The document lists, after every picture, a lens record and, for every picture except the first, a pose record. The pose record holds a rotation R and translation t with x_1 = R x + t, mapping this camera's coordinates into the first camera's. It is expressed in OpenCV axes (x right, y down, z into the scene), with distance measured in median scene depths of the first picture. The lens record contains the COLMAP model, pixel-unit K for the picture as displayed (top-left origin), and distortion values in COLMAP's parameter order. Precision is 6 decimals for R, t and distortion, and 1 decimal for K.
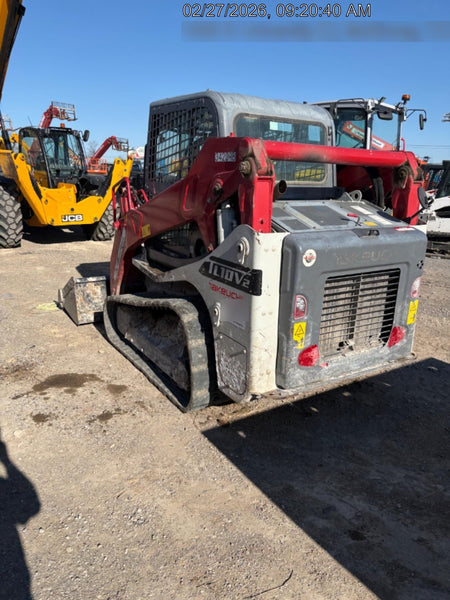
lens RADIAL K [[452.7, 0, 225.0], [0, 452.7, 300.0], [0, 0, 1]] dist [0.057529, 0.000059]
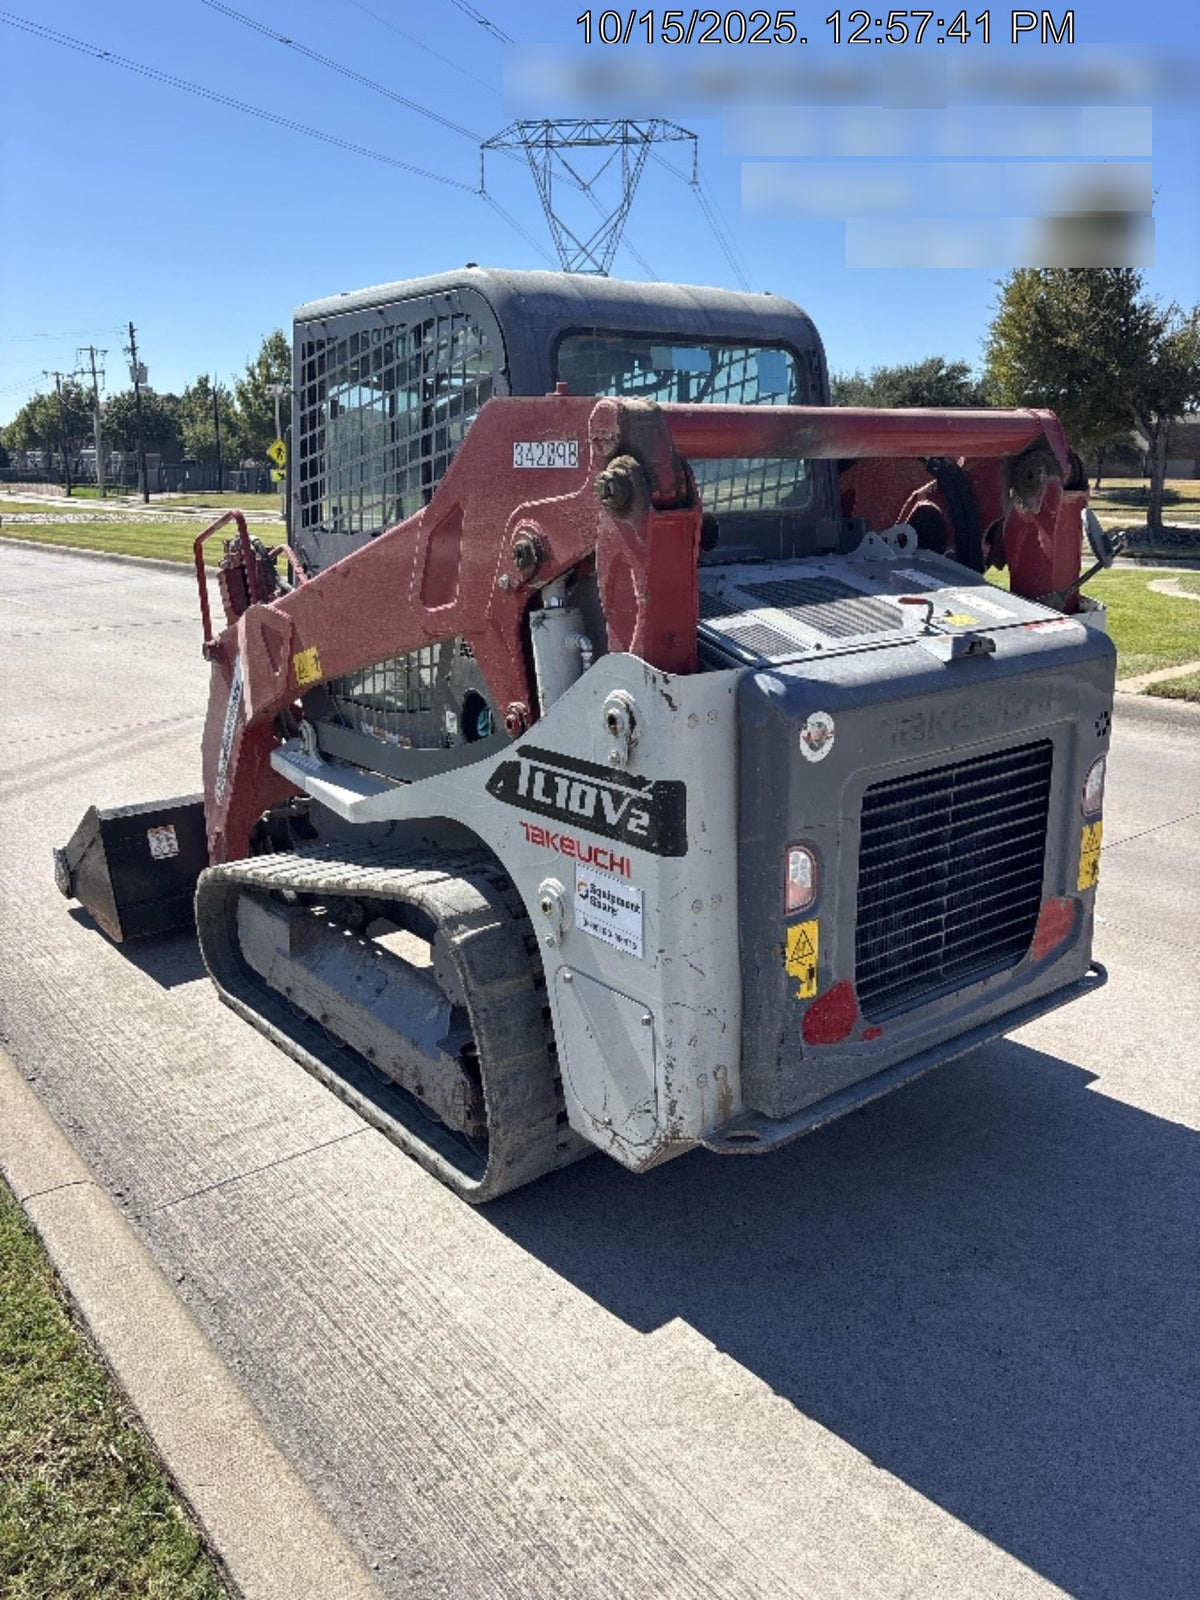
lens RADIAL K [[1220.6, 0, 574.9], [0, 1220.6, 791.2], [0, 0, 1]] dist [0.081339, -0.000533]
pose [[0.994627, -0.076120, 0.070165, -0.058073], [0.077388, 0.996880, -0.015533, -0.044375], [-0.068764, 0.020880, 0.997414, 0.071426]]
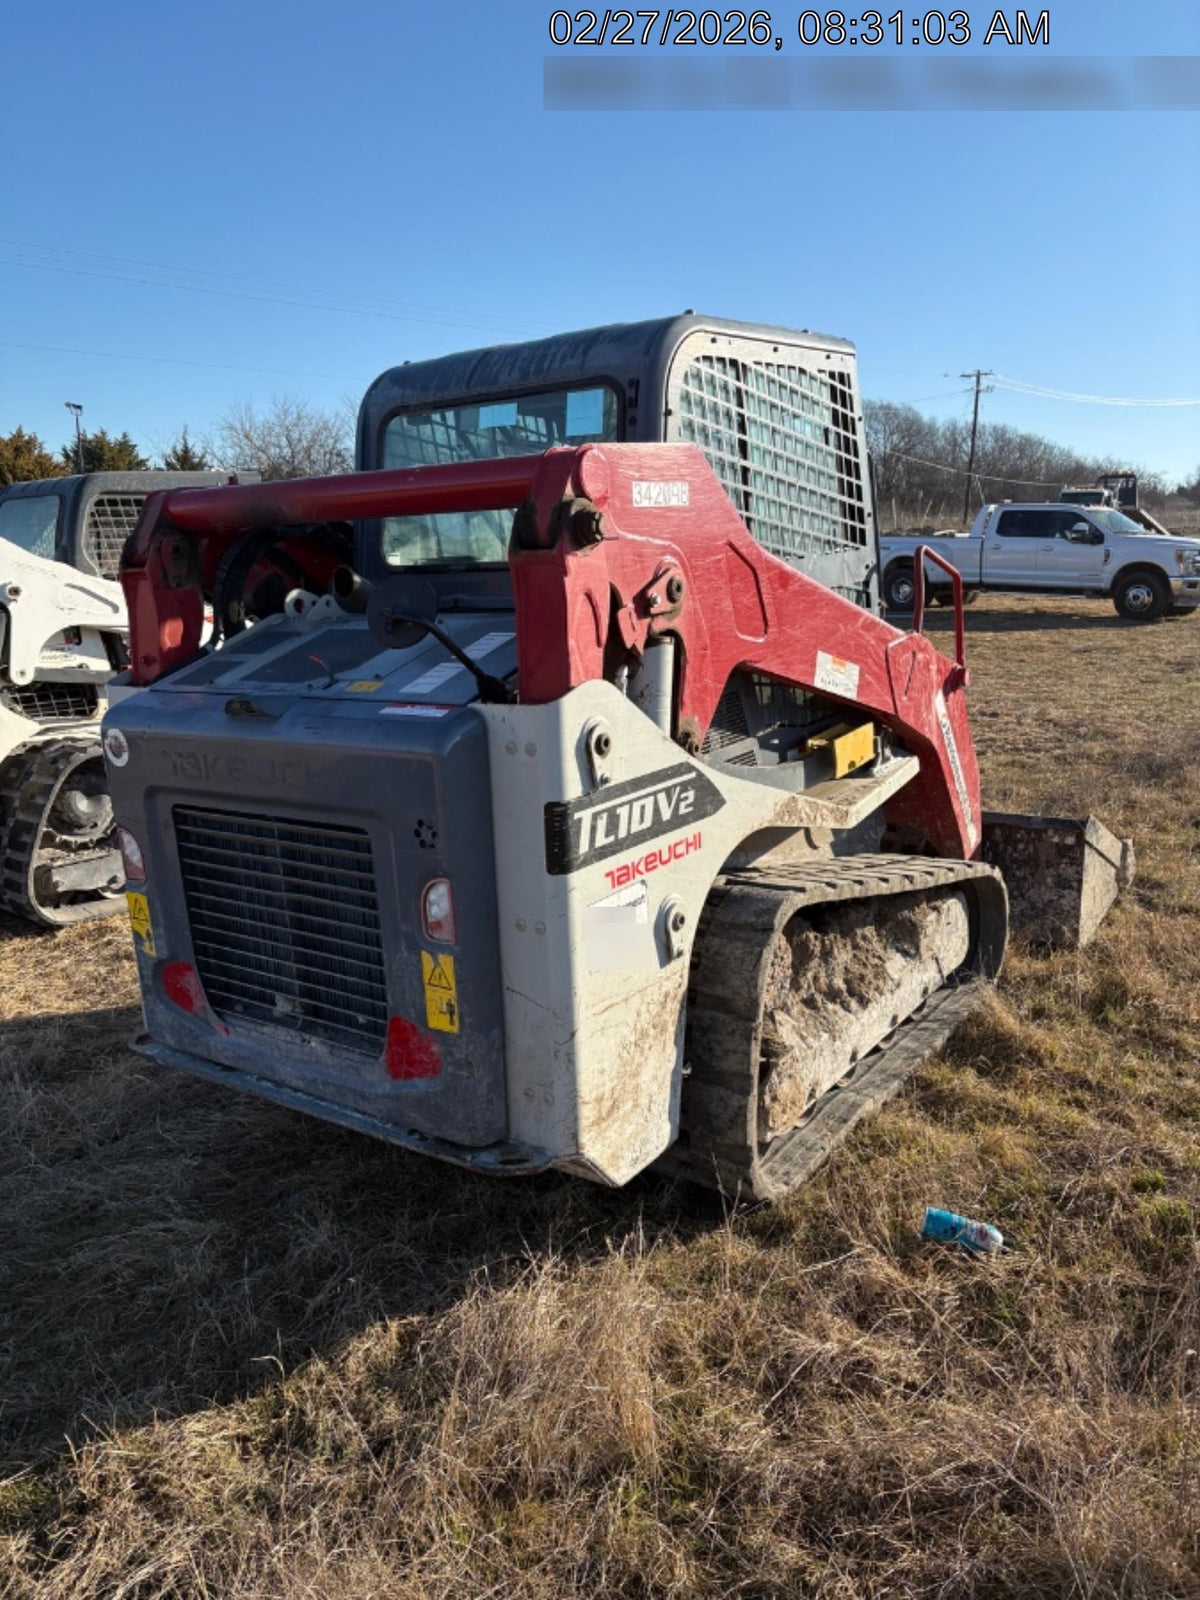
lens RADIAL K [[1187.9, 0, 632.1], [0, 1187.9, 797.8], [0, 0, 1]] dist [0.068980, 0.000006]
pose [[-0.373671, -0.251914, 0.892698, -0.766489], [0.252044, 0.898626, 0.359089, -0.378557], [-0.892661, 0.359181, -0.272297, 1.184953]]
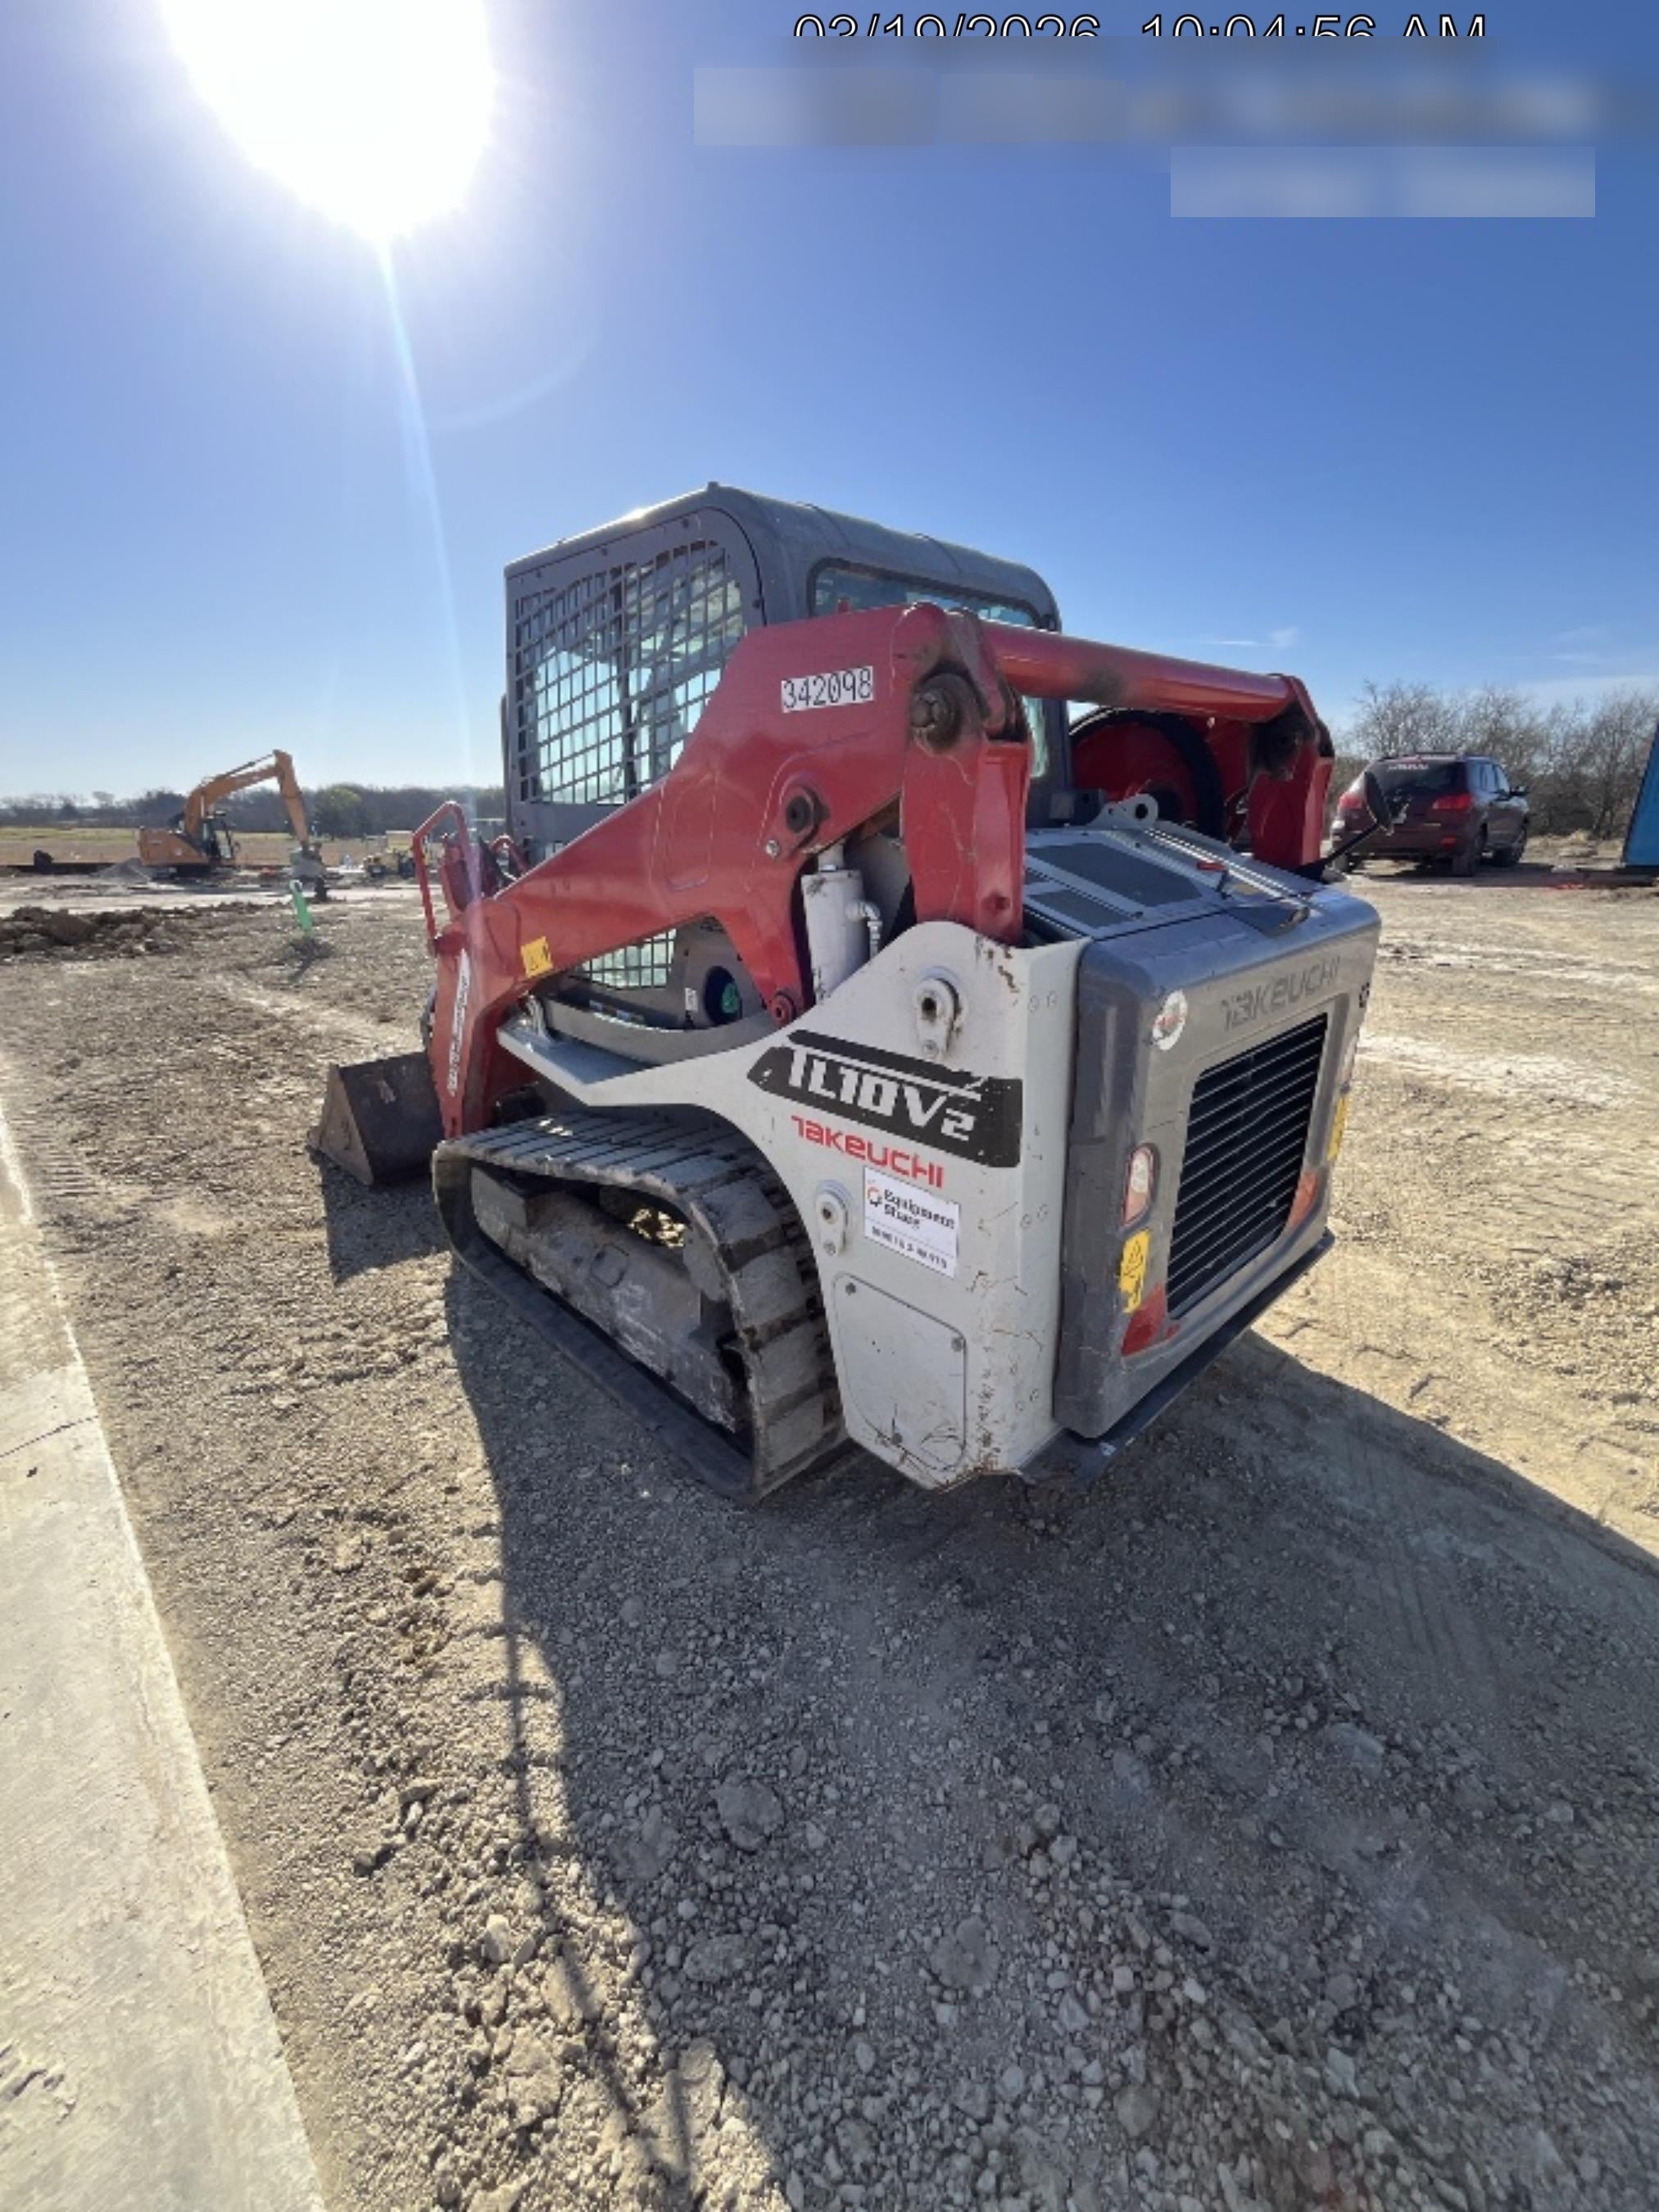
lens RADIAL K [[874.5, 0, 787.8], [0, 874.5, 1101.1], [0, 0, 1]] dist [-0.001655, -0.000012]
pose [[0.983058, -0.105764, 0.149701, -0.127718], [0.095814, 0.992777, 0.072206, -0.092295], [-0.156256, -0.056639, 0.986091, 0.418876]]
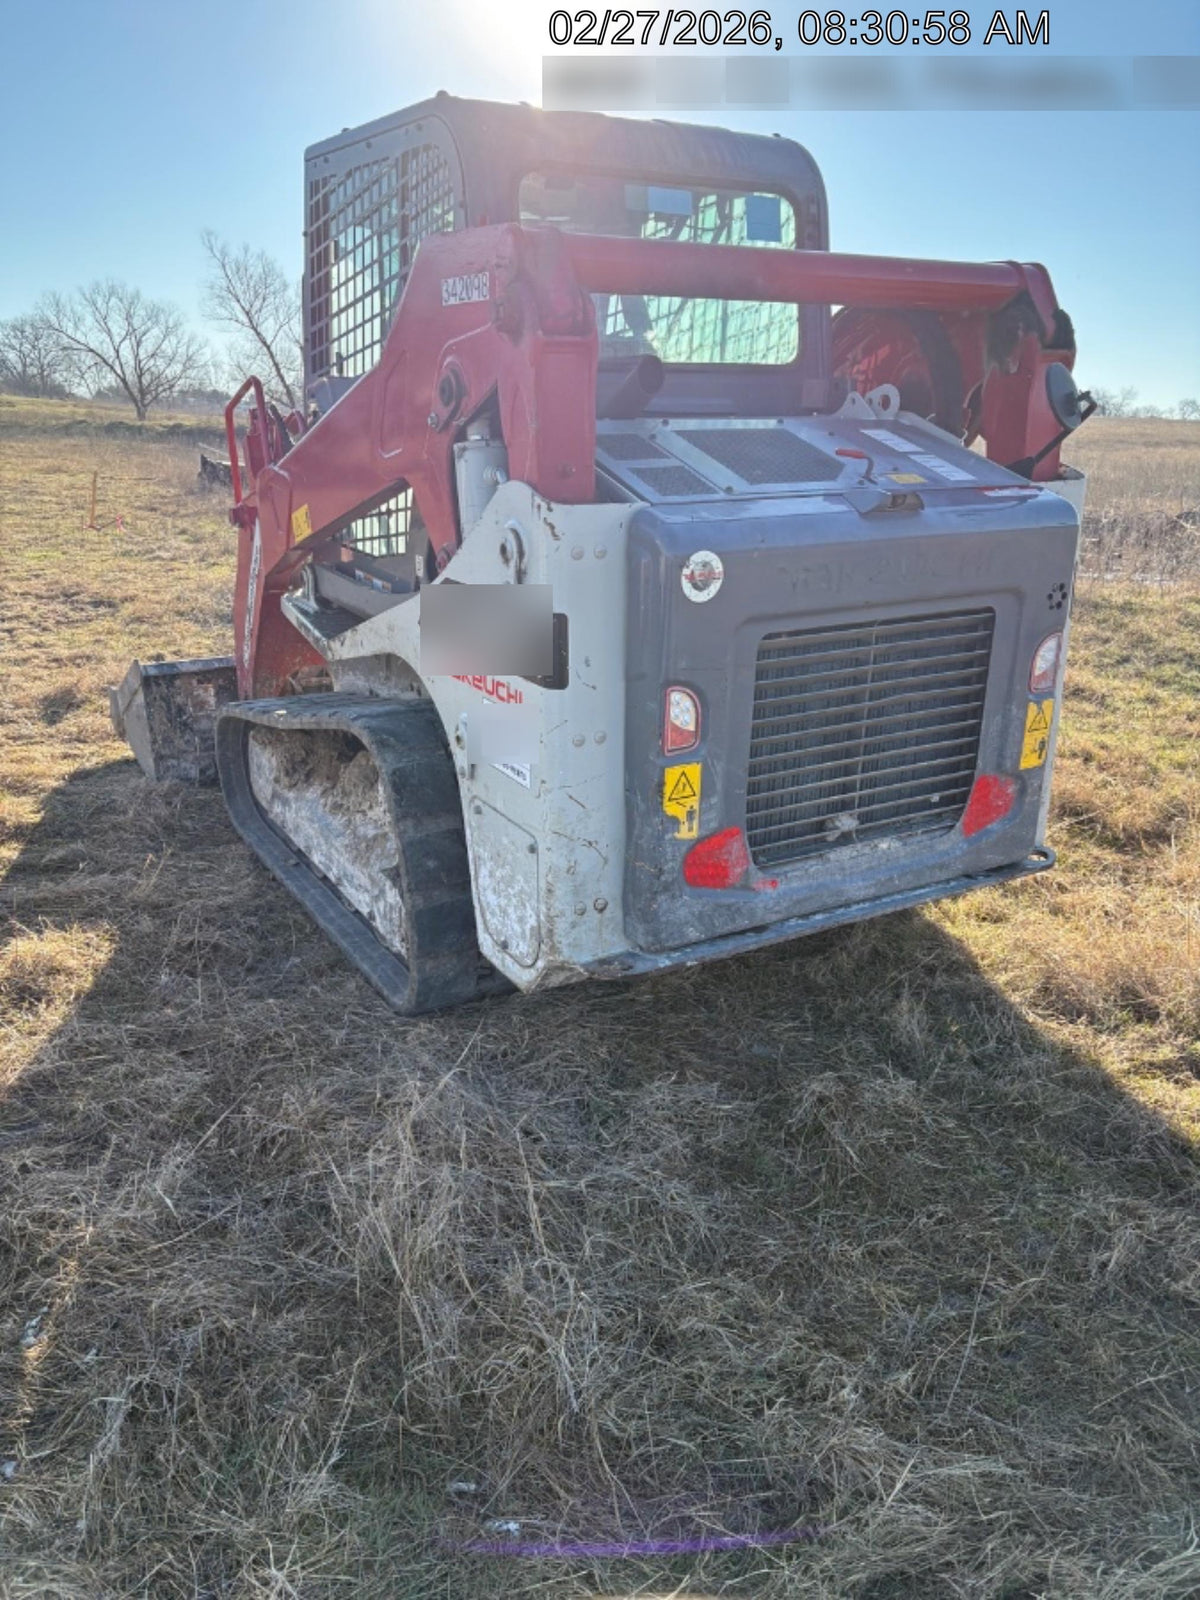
lens RADIAL K [[1206.3, 0, 600.0], [0, 1206.3, 800.0], [0, 0, 1]] dist [0.040032, -0.003895]
pose [[0.998857, -0.008201, -0.047083, 0.130799], [0.011061, 0.998088, 0.060803, 0.017893], [0.046494, -0.061255, 0.997039, 0.060941]]
